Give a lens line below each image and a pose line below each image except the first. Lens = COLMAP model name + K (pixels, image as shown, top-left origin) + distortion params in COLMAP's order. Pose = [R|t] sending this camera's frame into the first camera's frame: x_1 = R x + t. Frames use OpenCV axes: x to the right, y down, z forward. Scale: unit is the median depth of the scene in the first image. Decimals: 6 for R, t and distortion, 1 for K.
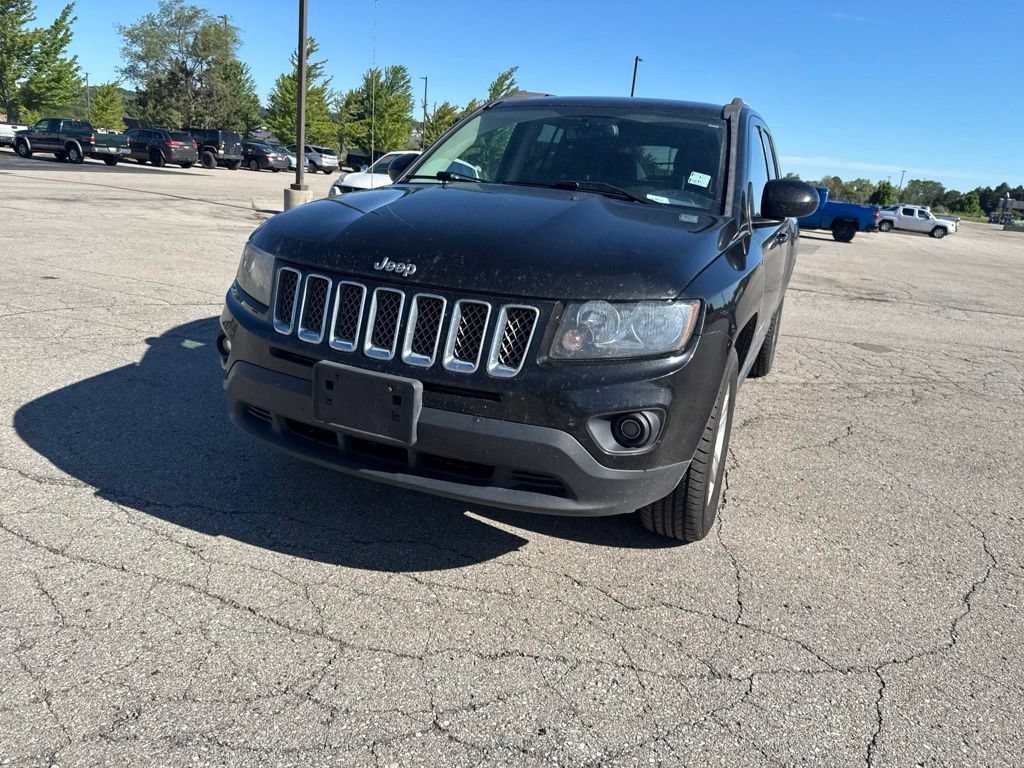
lens RADIAL K [[727.4, 0, 512.0], [0, 727.4, 384.0], [0, 0, 1]] dist [0.025979, -0.034948]
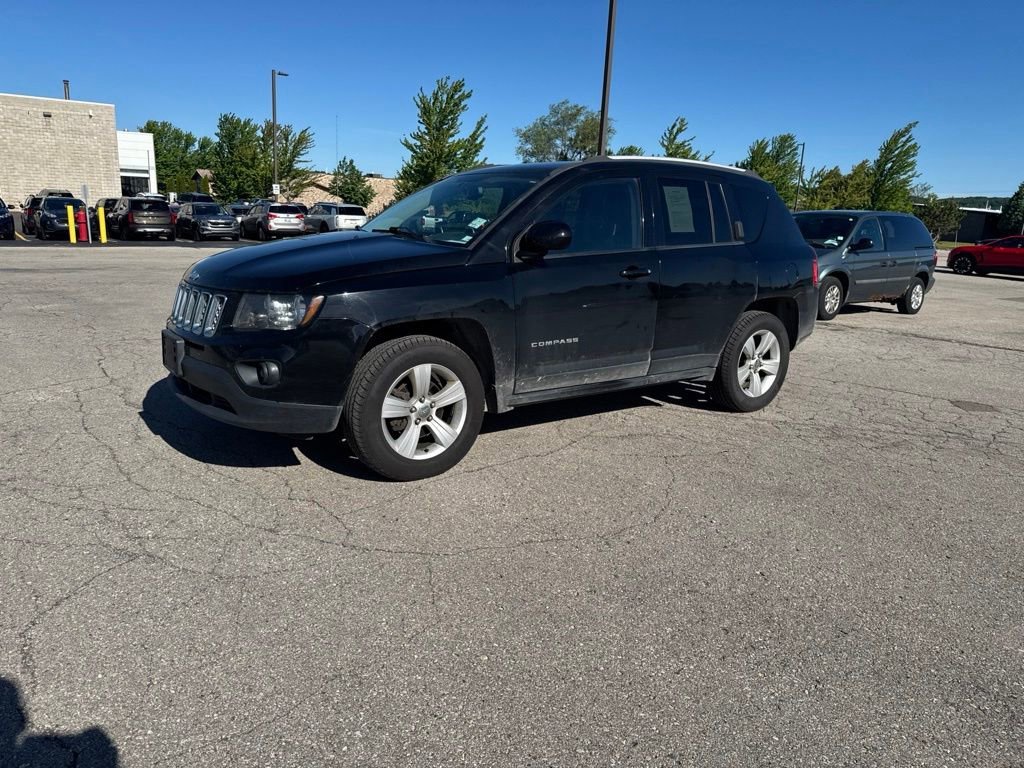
lens RADIAL K [[728.8, 0, 521.9], [0, 728.8, 405.3], [0, 0, 1]] dist [0.023529, -0.026049]
pose [[0.862663, 0.075297, -0.500142, 0.919631], [-0.108651, 0.993359, -0.037855, 0.083158], [0.493970, 0.086997, 0.865115, -0.064978]]
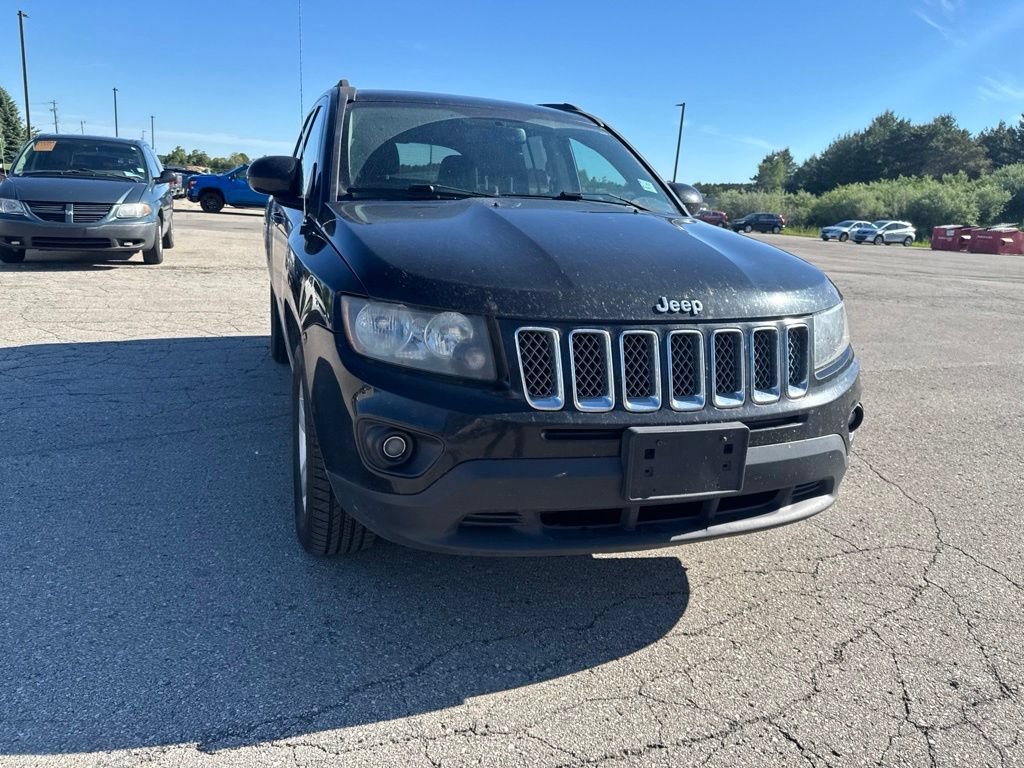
lens RADIAL K [[729.6, 0, 512.0], [0, 729.6, 384.0], [0, 0, 1]] dist [0.025024, -0.035987]
pose [[0.721717, -0.212103, 0.658890, -0.608488], [0.192531, 0.975845, 0.103244, -0.131951], [-0.664873, 0.052343, 0.745120, 0.312207]]
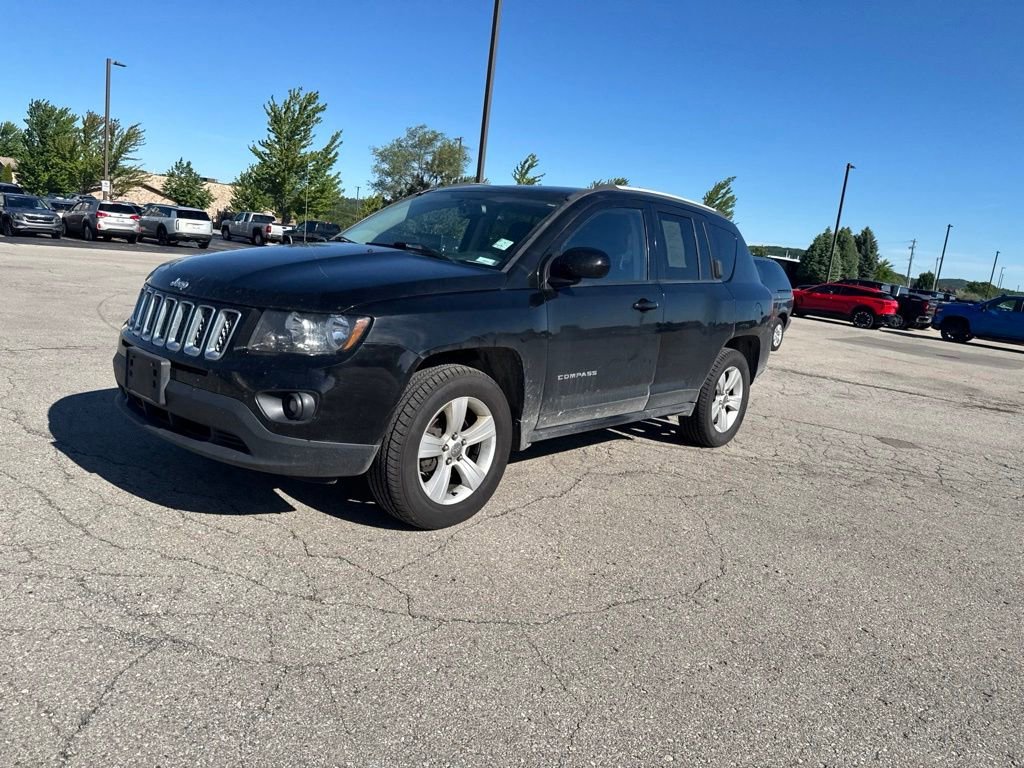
lens RADIAL K [[727.4, 0, 512.0], [0, 727.4, 384.0], [0, 0, 1]] dist [0.025979, -0.034948]
pose [[0.949917, 0.071799, -0.304142, 0.598868], [-0.112681, 0.986473, -0.119053, 0.086917], [0.291481, 0.147361, 0.945158, -0.098345]]
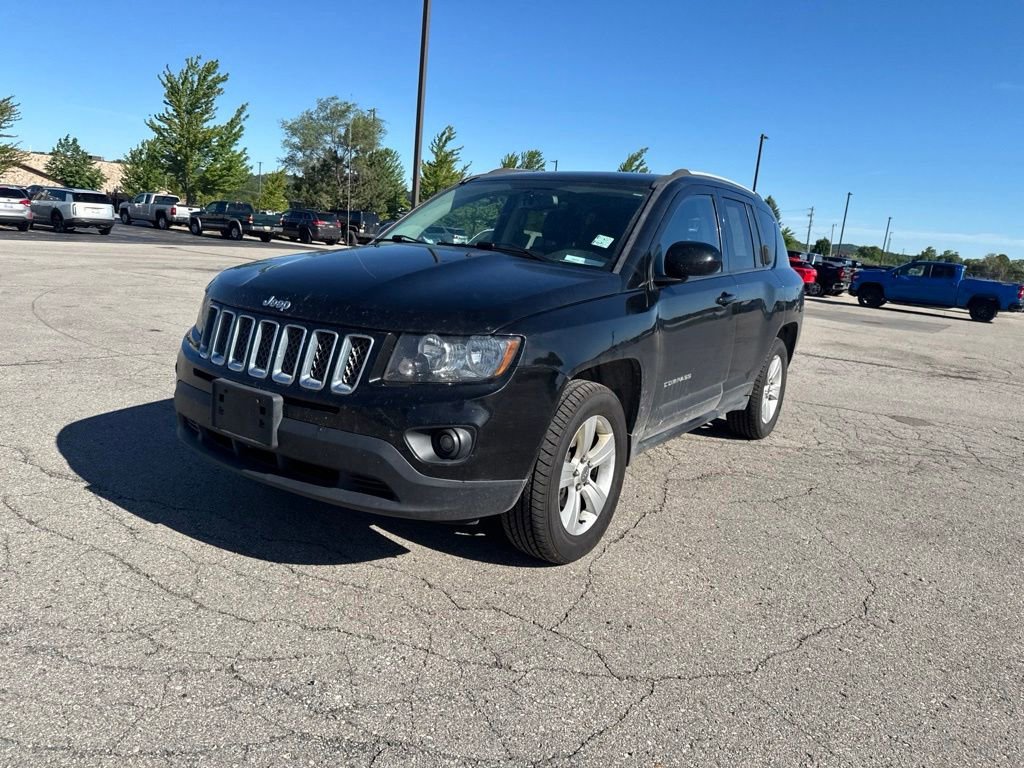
lens RADIAL K [[731.6, 0, 508.8], [0, 731.6, 401.1], [0, 0, 1]] dist [-0.000200, -0.006486]
pose [[0.981295, 0.039805, -0.188348, 0.305947], [-0.054484, 0.995812, -0.073410, 0.047789], [0.184637, 0.082299, 0.979355, -0.081013]]
